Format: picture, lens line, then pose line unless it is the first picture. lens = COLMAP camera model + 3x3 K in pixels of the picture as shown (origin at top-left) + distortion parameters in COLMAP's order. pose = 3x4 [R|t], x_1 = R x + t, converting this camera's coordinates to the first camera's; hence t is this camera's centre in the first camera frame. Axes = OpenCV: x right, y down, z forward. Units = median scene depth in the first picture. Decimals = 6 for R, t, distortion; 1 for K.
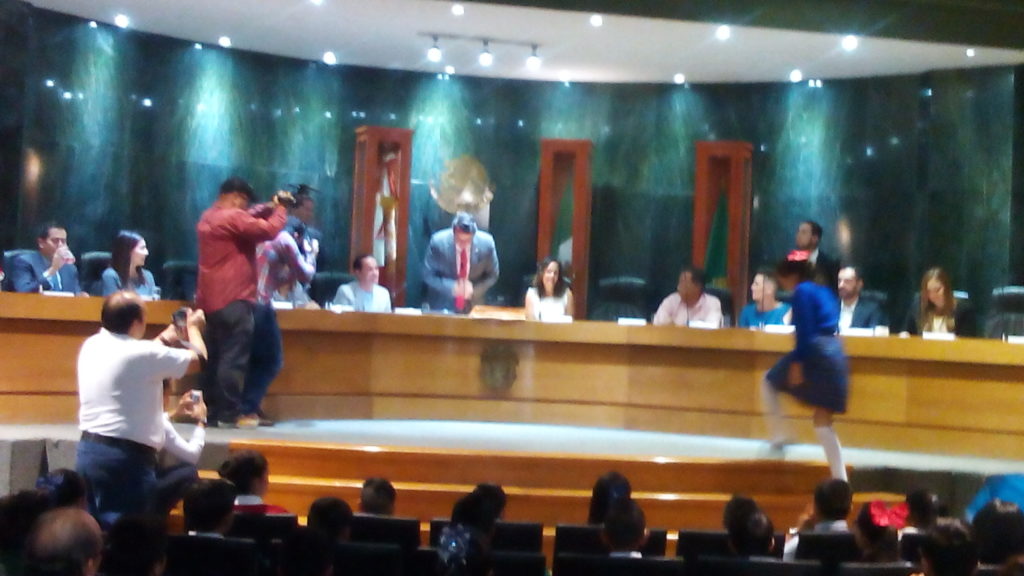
lens RADIAL K [[1685.8, 0, 521.1], [0, 1685.8, 278.2], [0, 0, 1]] dist [0.020013, 0.000000]
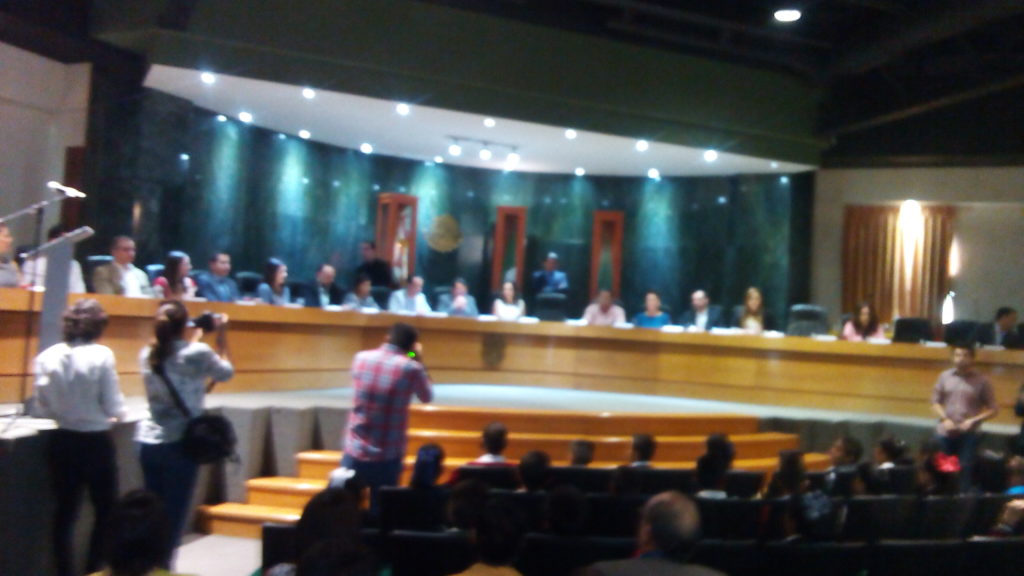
lens RADIAL K [[966.8, 0, 517.5], [0, 966.8, 280.8], [0, 0, 1]] dist [0.001343, 0.000000]
pose [[0.975762, 0.019788, 0.217937, -0.171256], [-0.019482, 0.999804, -0.003549, -0.008568], [-0.217965, -0.000783, 0.975956, 0.102802]]
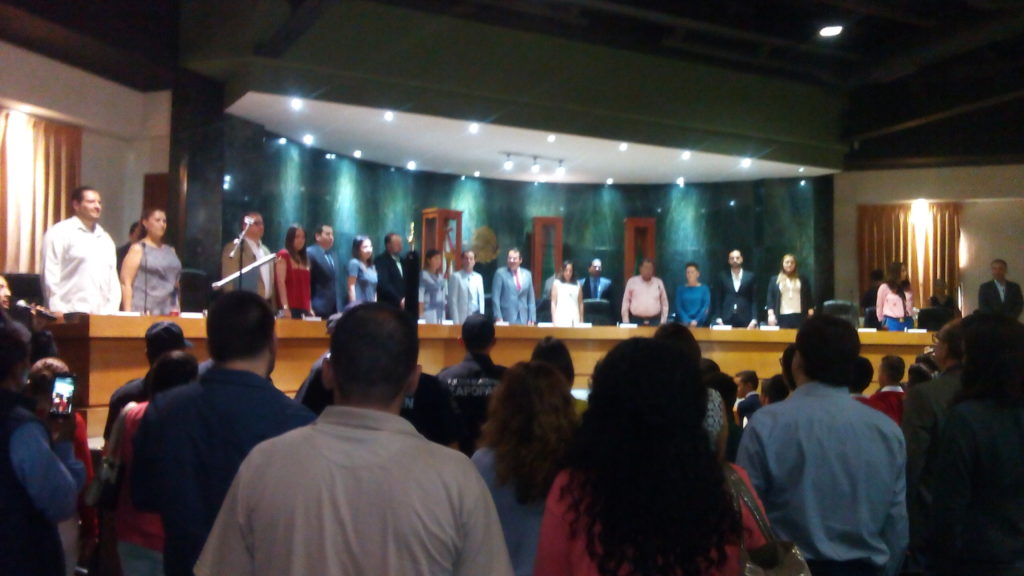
lens RADIAL K [[966.8, 0, 518.1], [0, 966.8, 288.7], [0, 0, 1]] dist [0.001343, 0.000000]
pose [[0.955938, -0.019553, 0.292916, -0.290070], [0.020469, 0.999790, -0.000064, -0.011975], [-0.292853, 0.006057, 0.956138, 0.097418]]
